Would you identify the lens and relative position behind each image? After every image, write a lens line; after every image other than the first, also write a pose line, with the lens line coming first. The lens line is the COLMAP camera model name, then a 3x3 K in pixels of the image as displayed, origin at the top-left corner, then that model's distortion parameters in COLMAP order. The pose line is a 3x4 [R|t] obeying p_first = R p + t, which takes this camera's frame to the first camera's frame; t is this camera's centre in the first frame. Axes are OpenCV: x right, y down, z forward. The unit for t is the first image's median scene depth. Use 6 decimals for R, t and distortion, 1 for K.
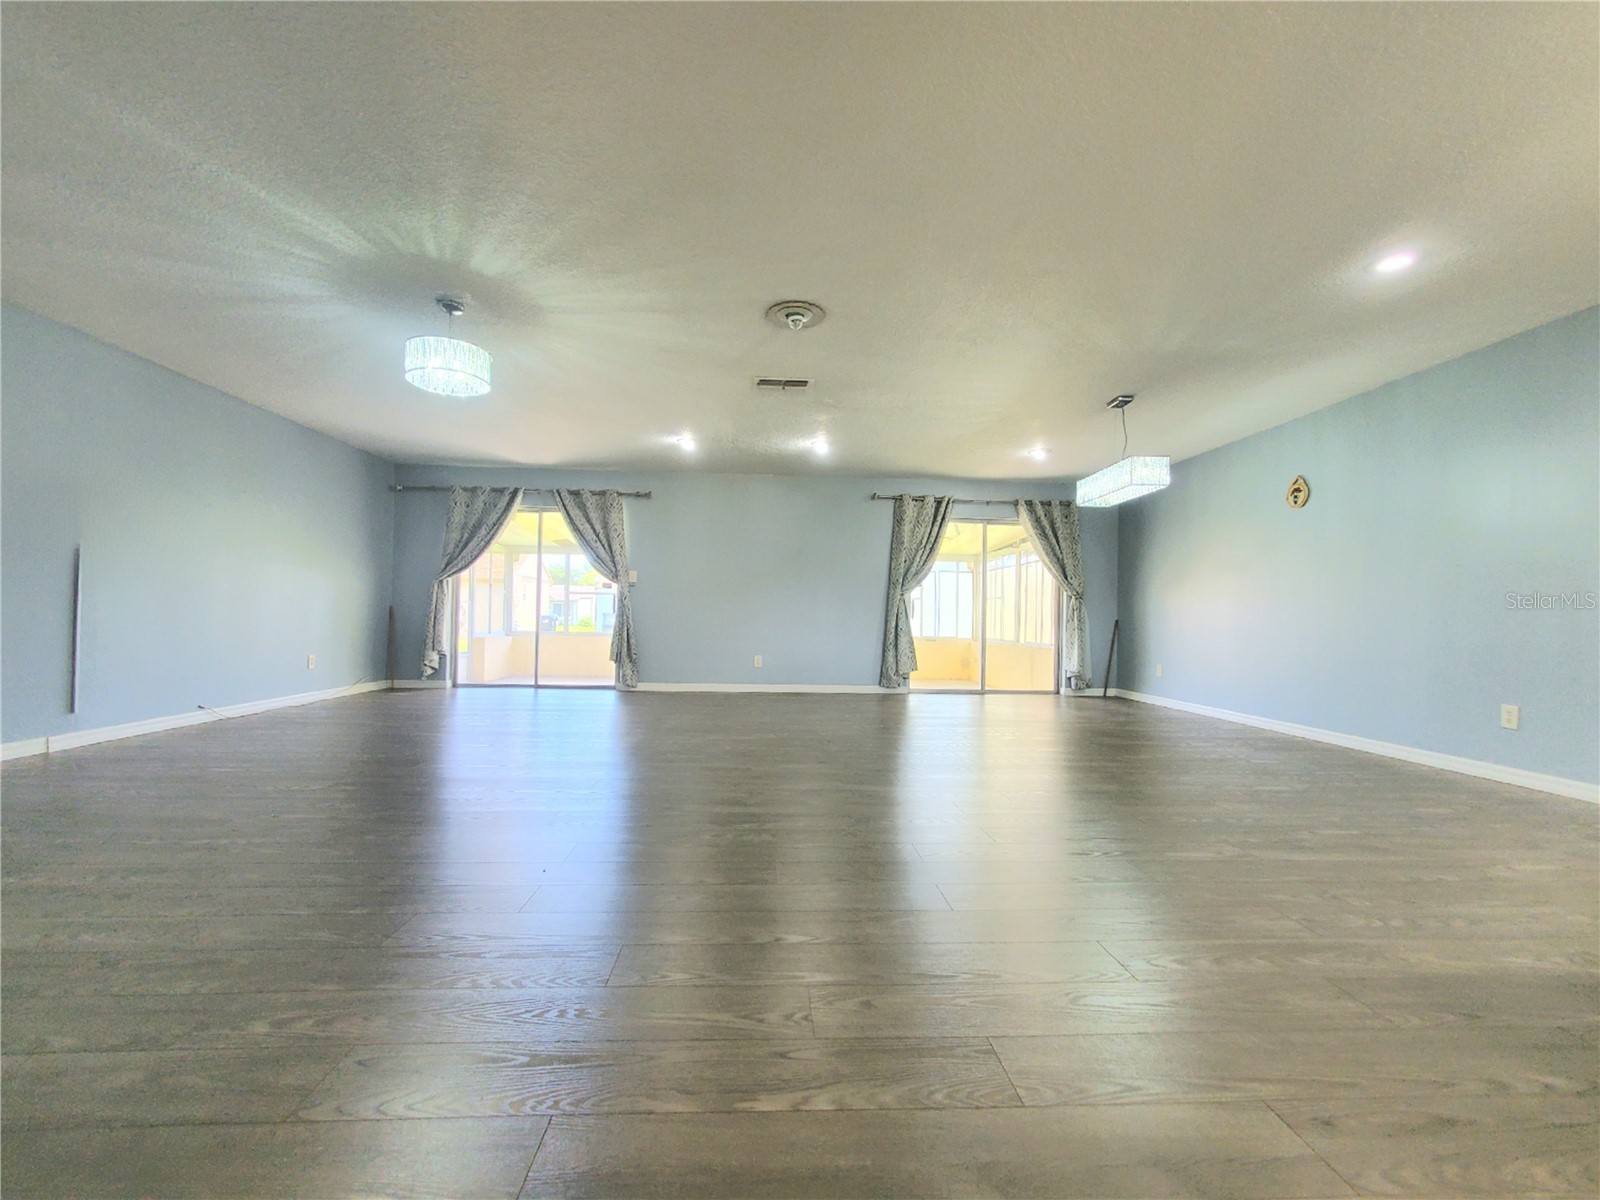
lens RADIAL K [[666.0, 0, 805.4], [0, 666.0, 597.7], [0, 0, 1]] dist [0.000019, 0.001055]
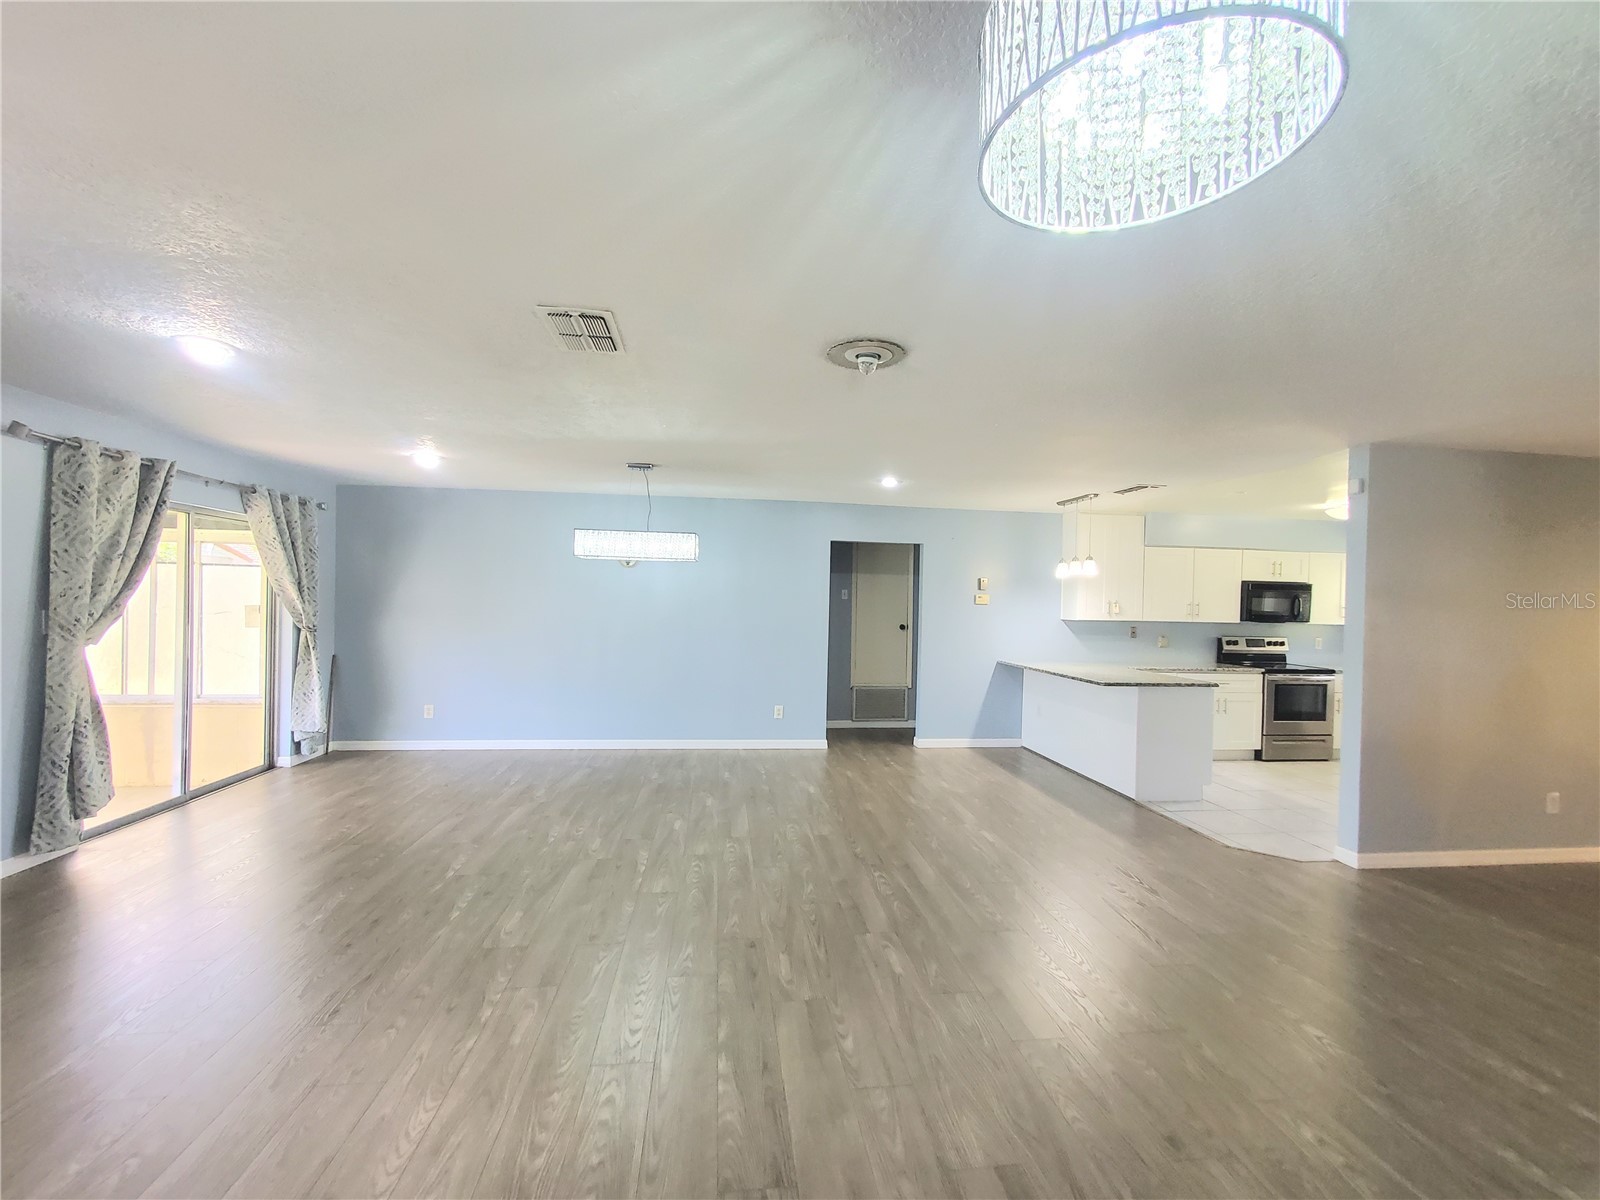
lens RADIAL K [[659.5, 0, 800.0], [0, 659.5, 600.0], [0, 0, 1]] dist [-0.000456, -0.000128]
pose [[-0.060683, -0.012944, 0.998073, -0.368895], [-0.052030, 0.998598, 0.009787, -0.072895], [-0.996800, -0.051336, -0.061272, 0.524650]]
